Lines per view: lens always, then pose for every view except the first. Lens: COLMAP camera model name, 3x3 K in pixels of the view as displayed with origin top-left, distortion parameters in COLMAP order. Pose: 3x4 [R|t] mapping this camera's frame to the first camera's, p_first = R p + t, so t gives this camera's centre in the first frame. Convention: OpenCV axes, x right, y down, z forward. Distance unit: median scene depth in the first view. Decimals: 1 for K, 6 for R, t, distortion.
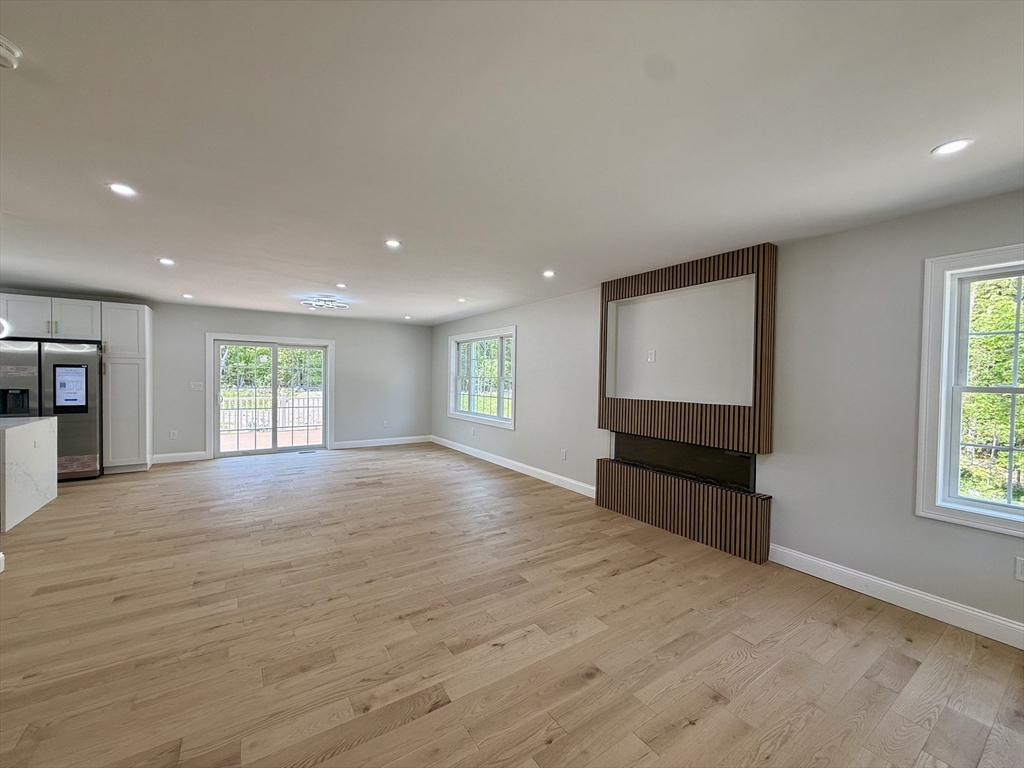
lens RADIAL K [[408.3, 0, 513.4], [0, 408.3, 382.0], [0, 0, 1]] dist [-0.001642, 0.000823]
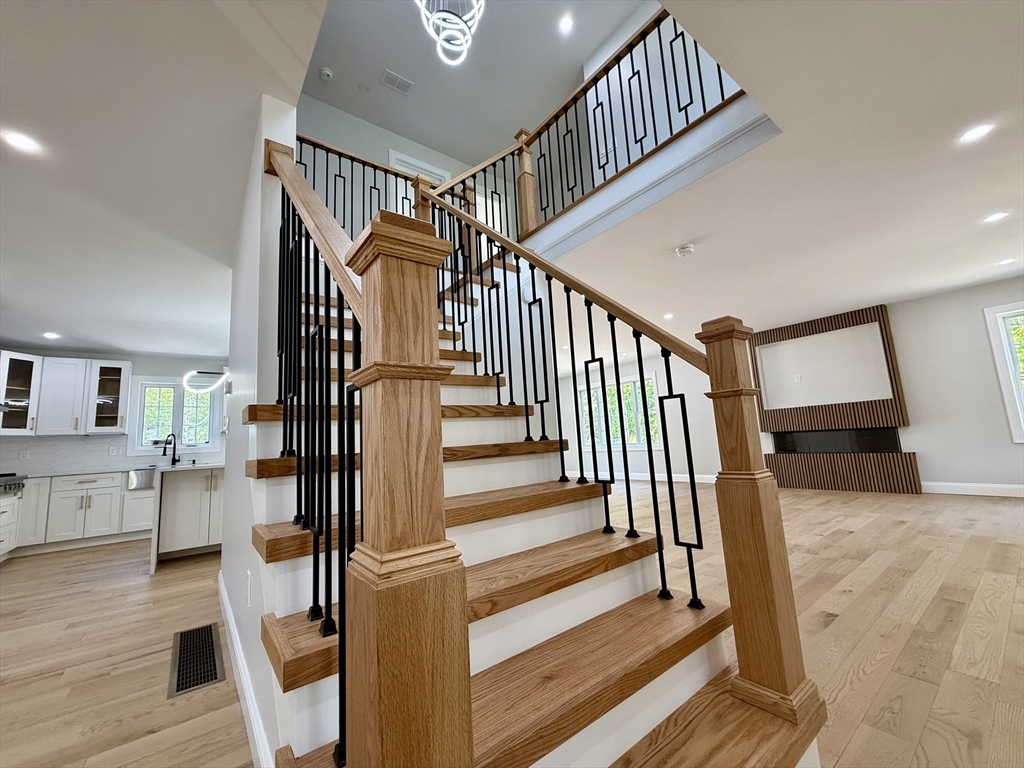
lens RADIAL K [[408.3, 0, 508.3], [0, 408.3, 385.3], [0, 0, 1]] dist [-0.001642, 0.000823]
pose [[0.995339, -0.067758, 0.068625, -0.979717], [0.077087, 0.986576, -0.143960, 0.113248], [-0.057949, 0.148579, 0.987201, -0.506806]]
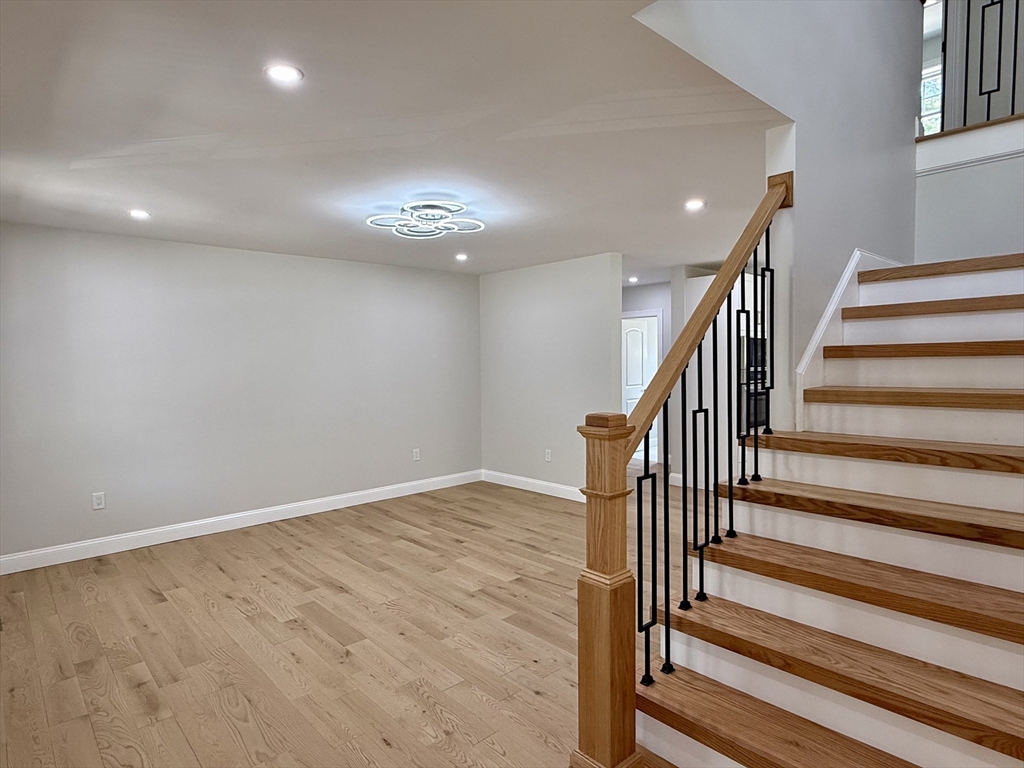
lens RADIAL K [[572.4, 0, 511.1], [0, 572.4, 386.5], [0, 0, 1]] dist [0.002640, 0.000458]
pose [[0.150283, 0.023898, -0.988354, -0.498254], [0.005721, 0.999670, 0.025042, -0.034800], [0.988626, -0.009418, 0.150097, -0.488560]]
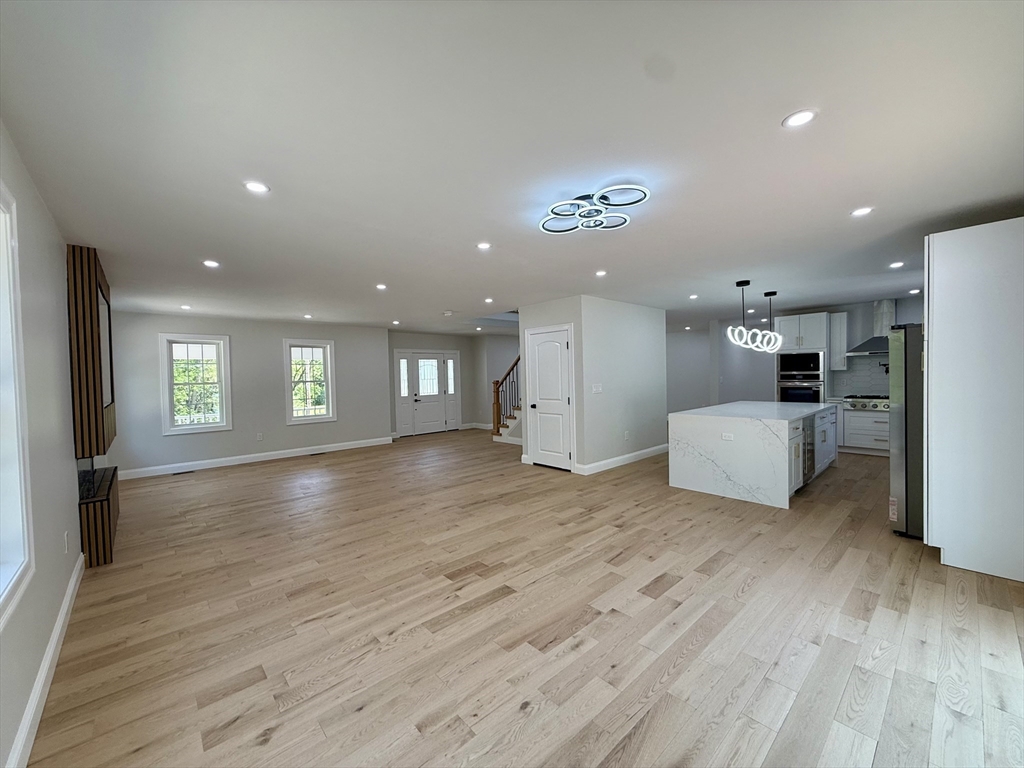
lens RADIAL K [[408.3, 0, 516.0], [0, 408.3, 385.1], [0, 0, 1]] dist [-0.001642, 0.000823]
pose [[-0.989755, 0.009502, -0.142458, -0.496796], [0.005179, 0.999516, 0.030684, -0.030991], [0.142680, 0.029632, -0.989325, 2.253846]]
